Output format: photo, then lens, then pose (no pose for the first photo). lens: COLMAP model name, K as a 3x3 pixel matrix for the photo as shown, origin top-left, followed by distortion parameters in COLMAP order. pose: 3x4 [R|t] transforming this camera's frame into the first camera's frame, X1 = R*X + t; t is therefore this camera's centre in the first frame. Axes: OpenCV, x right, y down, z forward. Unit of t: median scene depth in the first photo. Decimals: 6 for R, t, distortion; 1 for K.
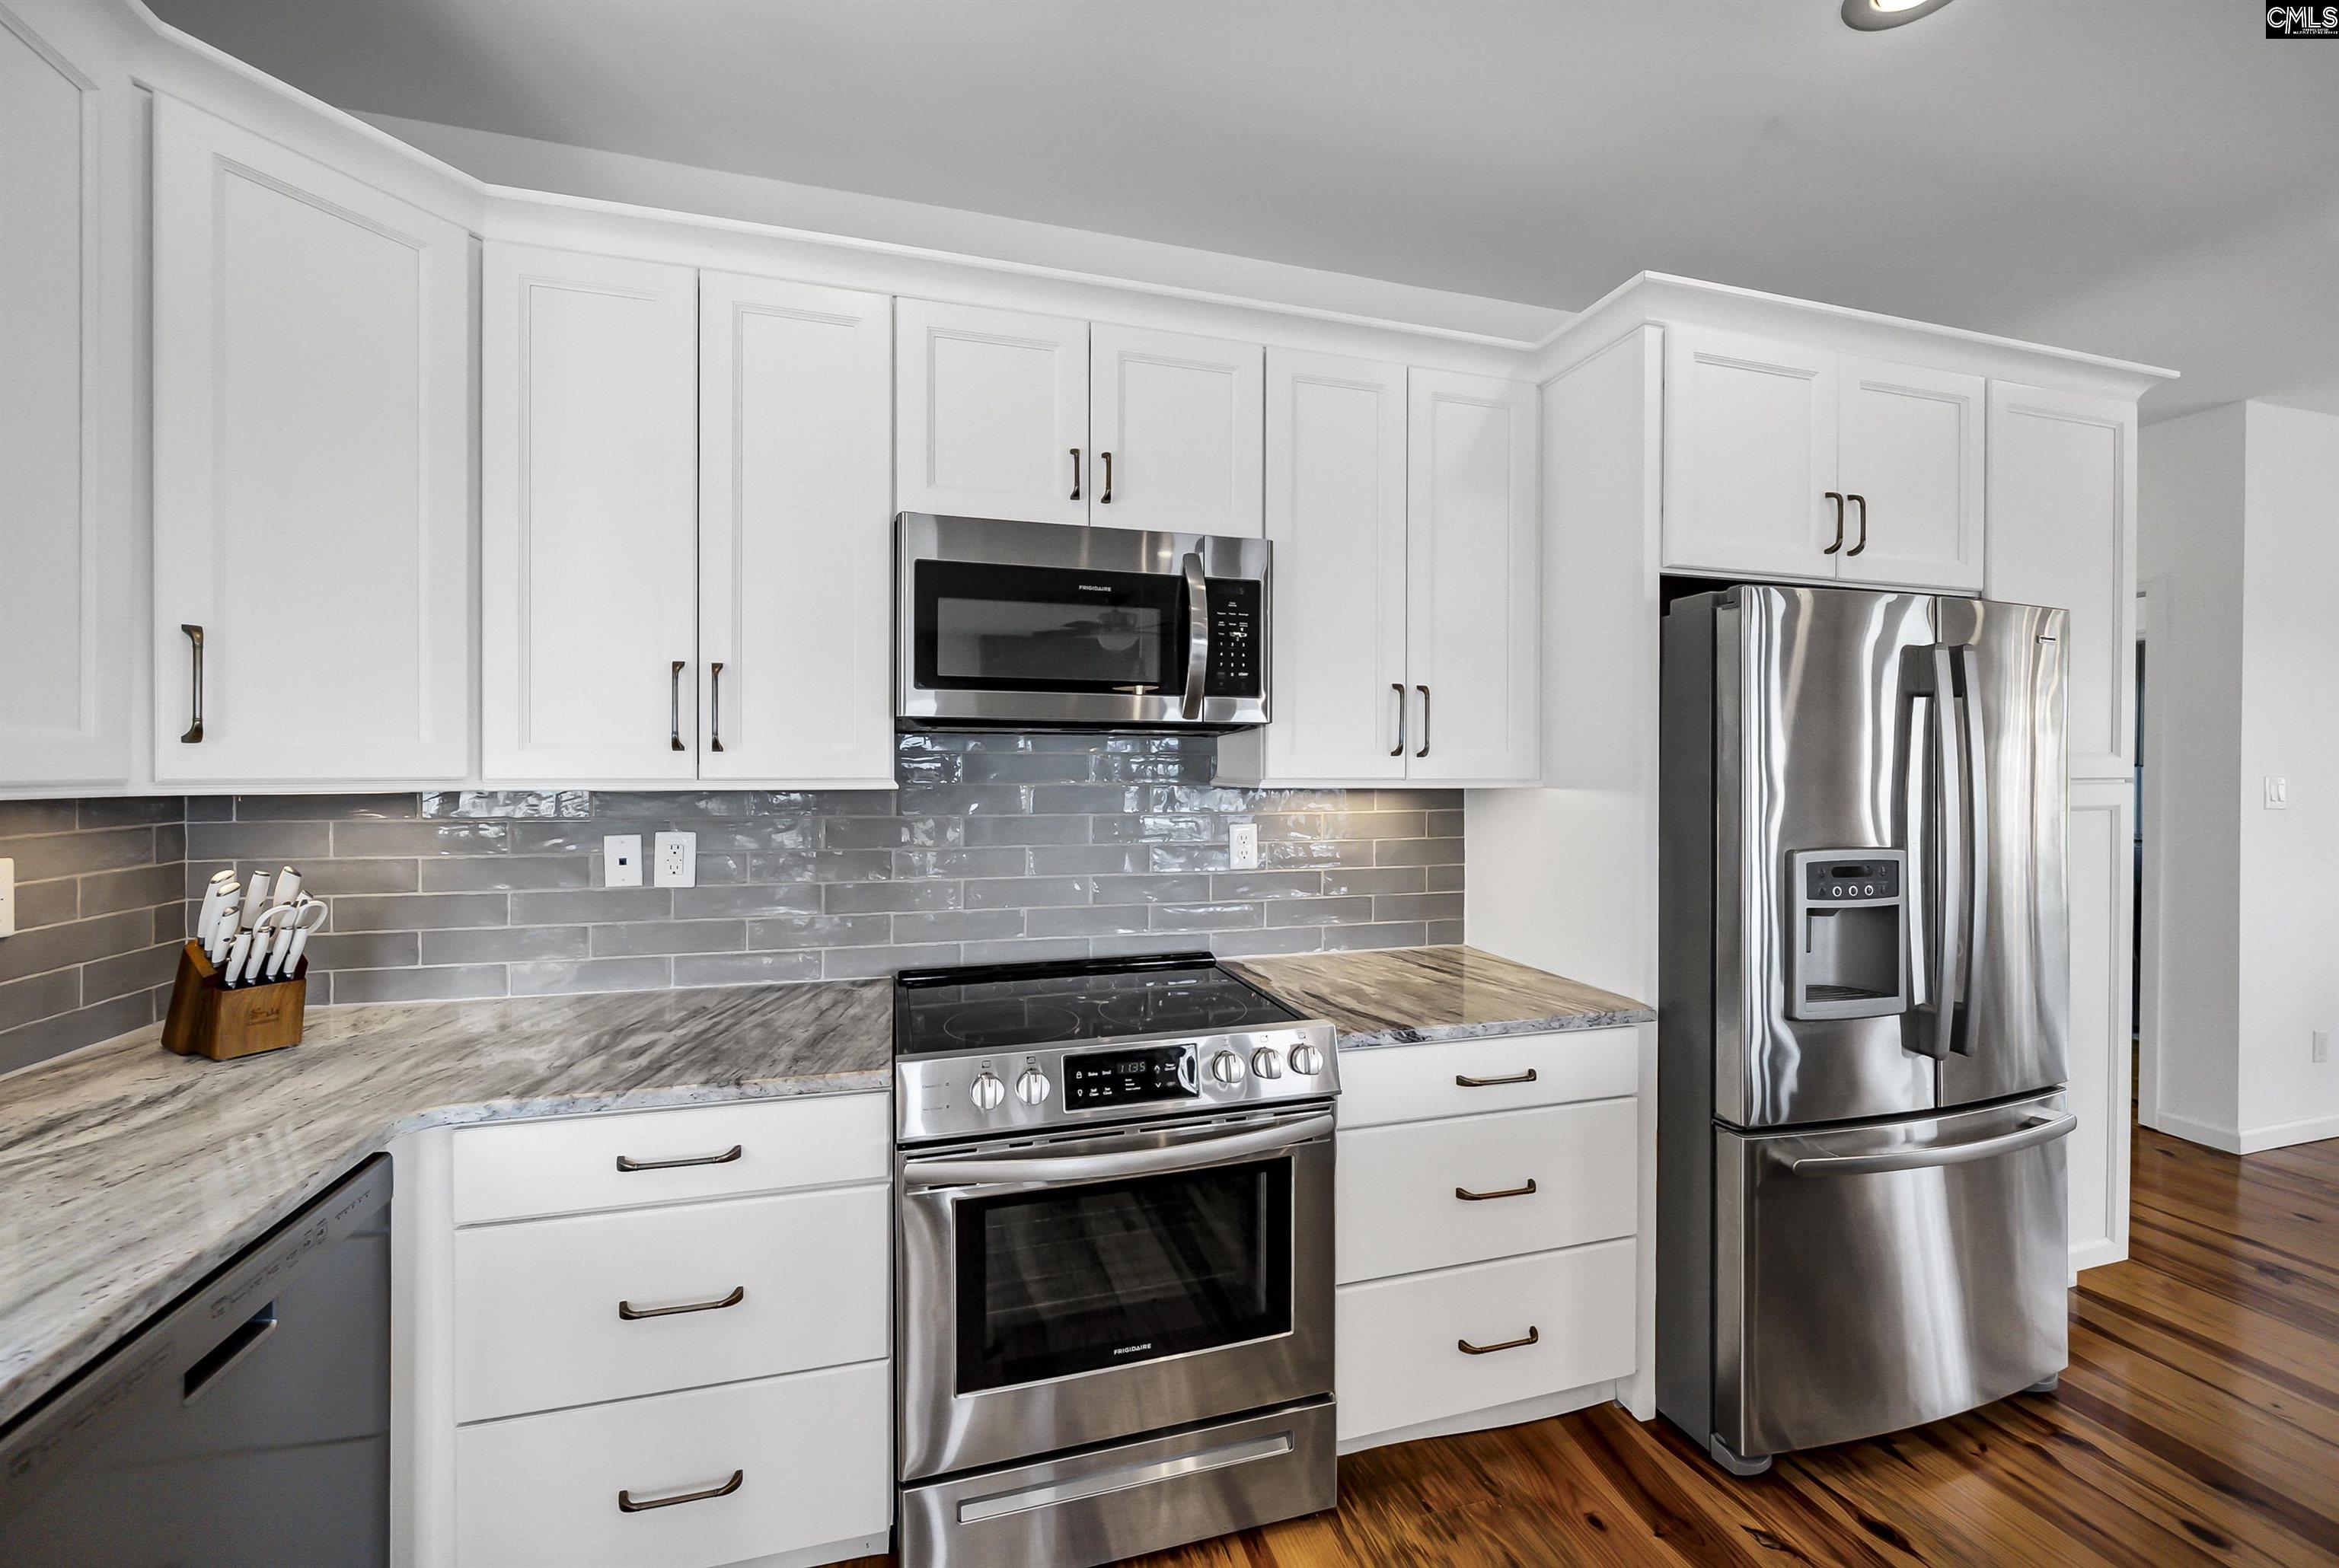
lens RADIAL K [[875.9, 0, 1176.4], [0, 875.9, 768.8], [0, 0, 1]] dist [-0.006882, 0.000747]
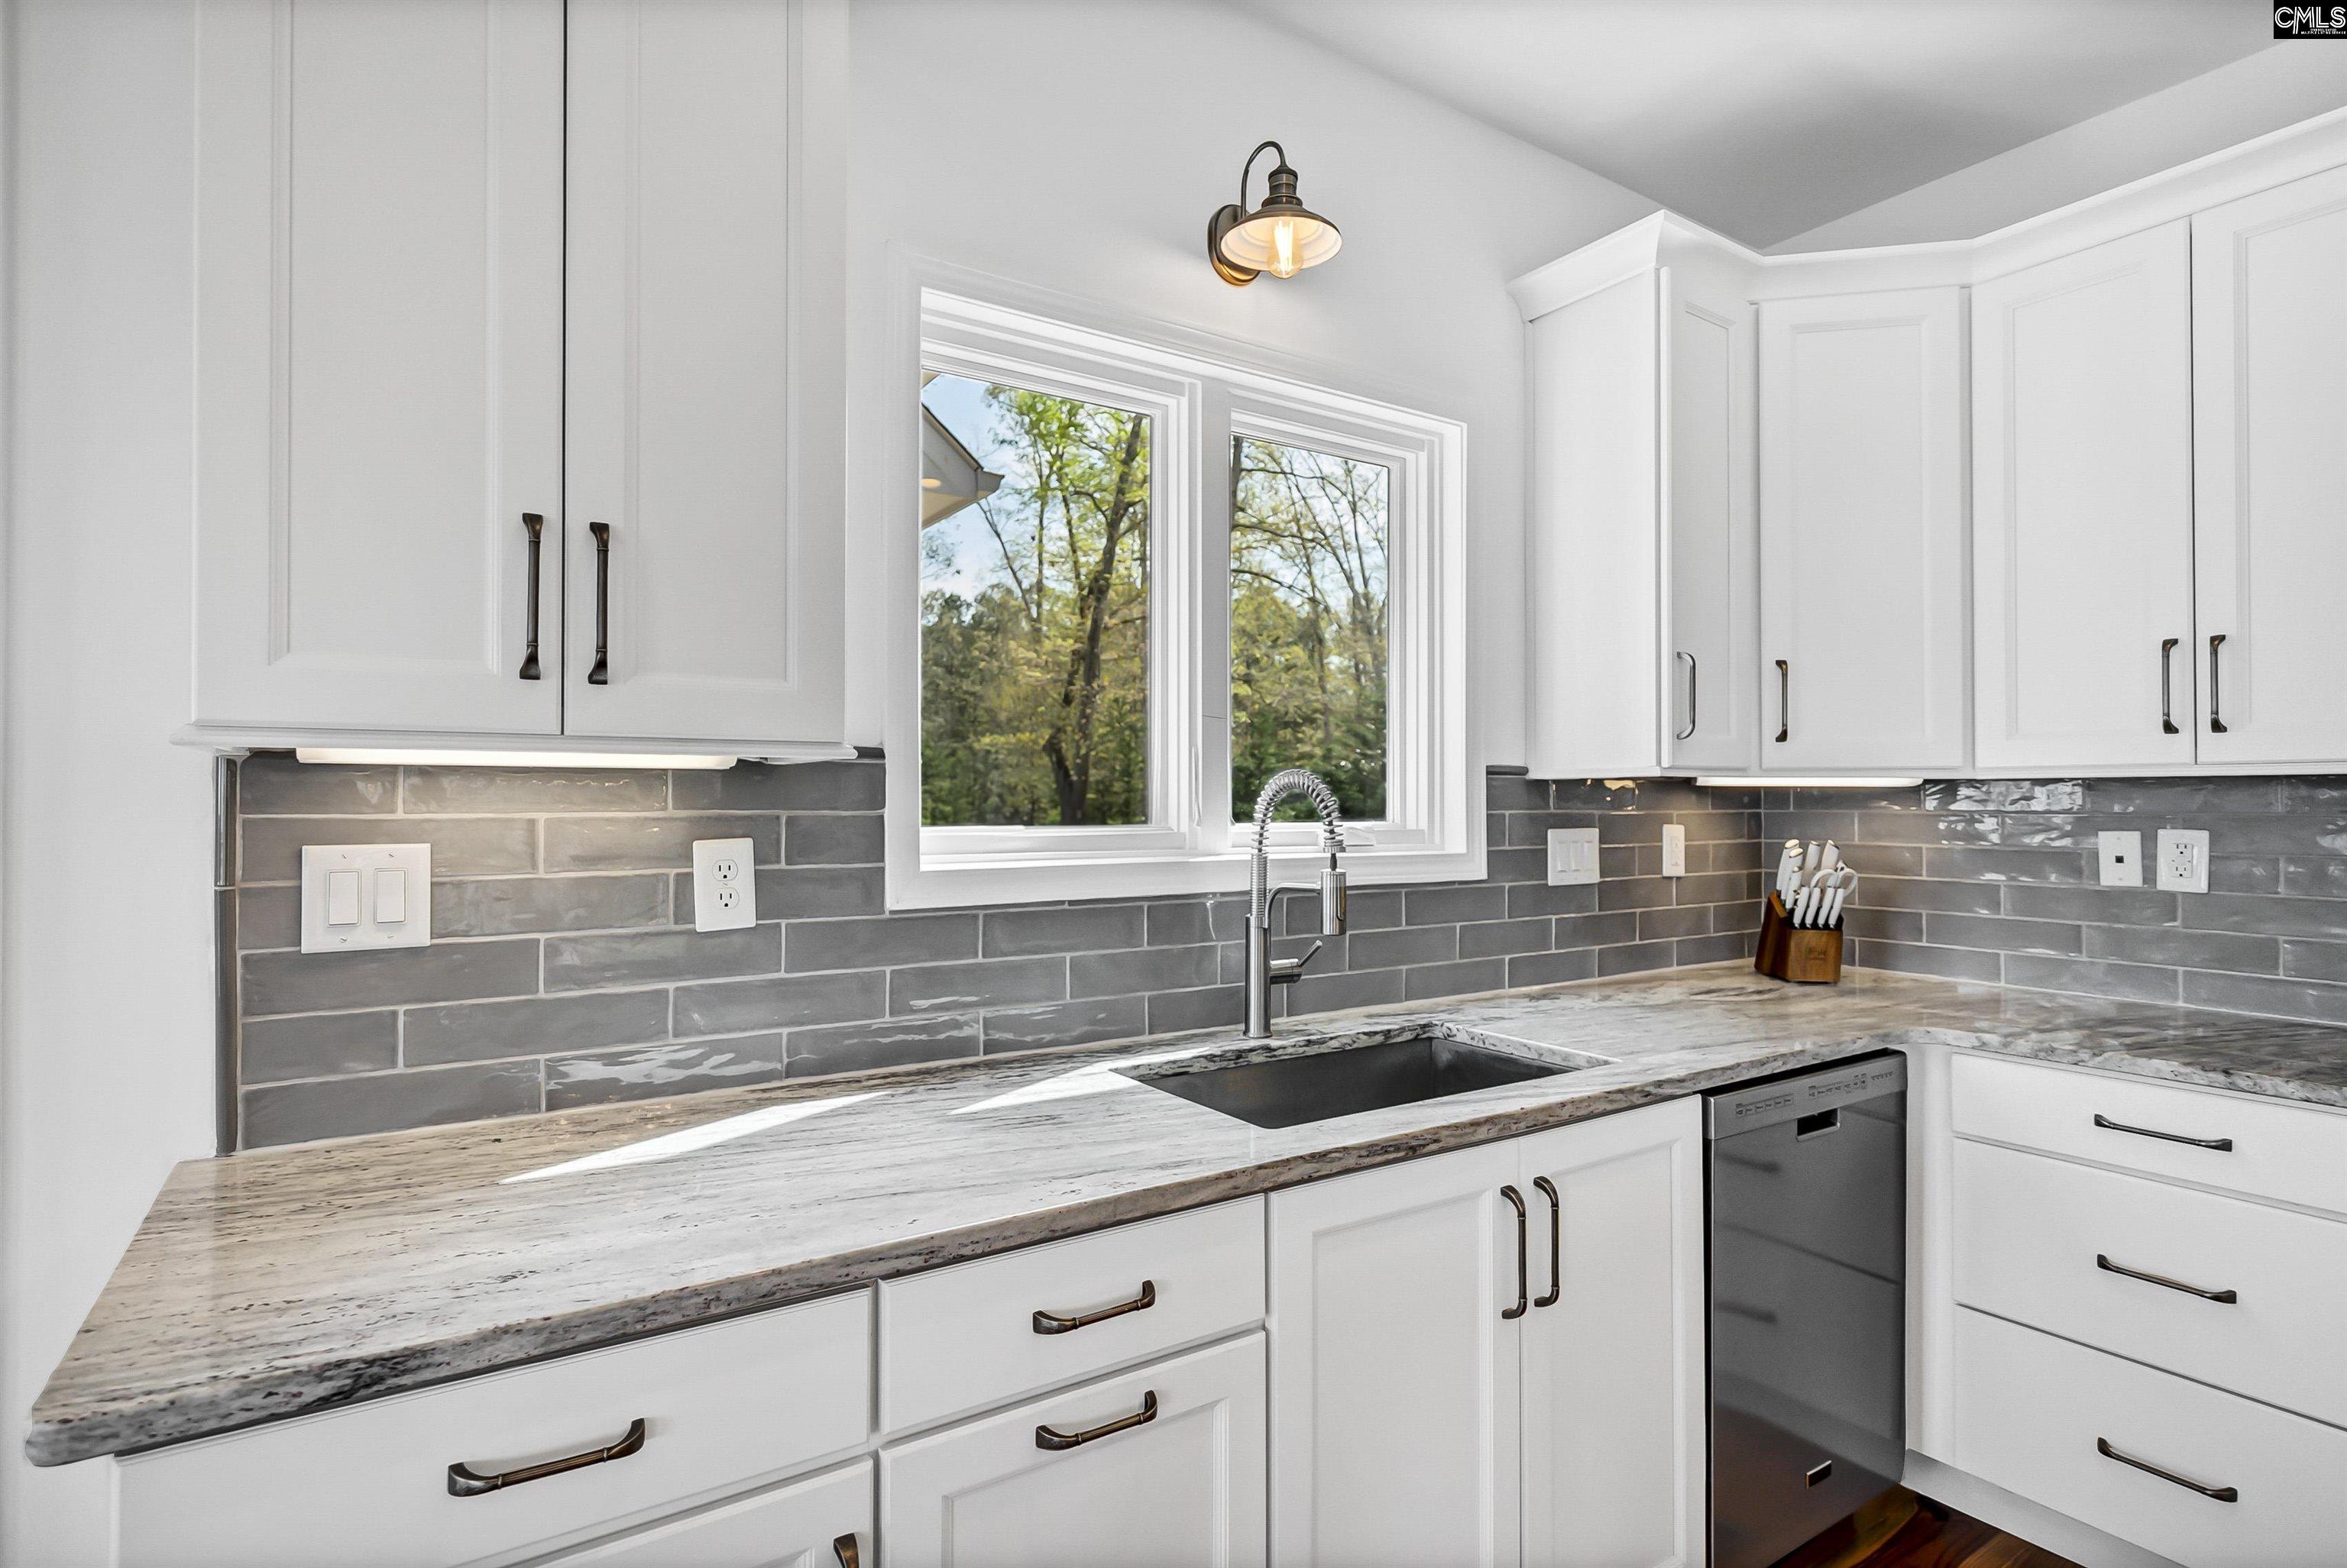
lens RADIAL K [[1179.2, 0, 1181.6], [0, 1179.2, 788.9], [0, 0, 1]] dist [0.003764, 0.000303]
pose [[0.292772, -0.010822, -0.956121, 0.340122], [-0.000500, 0.999934, -0.011471, 0.054465], [0.956182, 0.003836, 0.292748, -0.398236]]
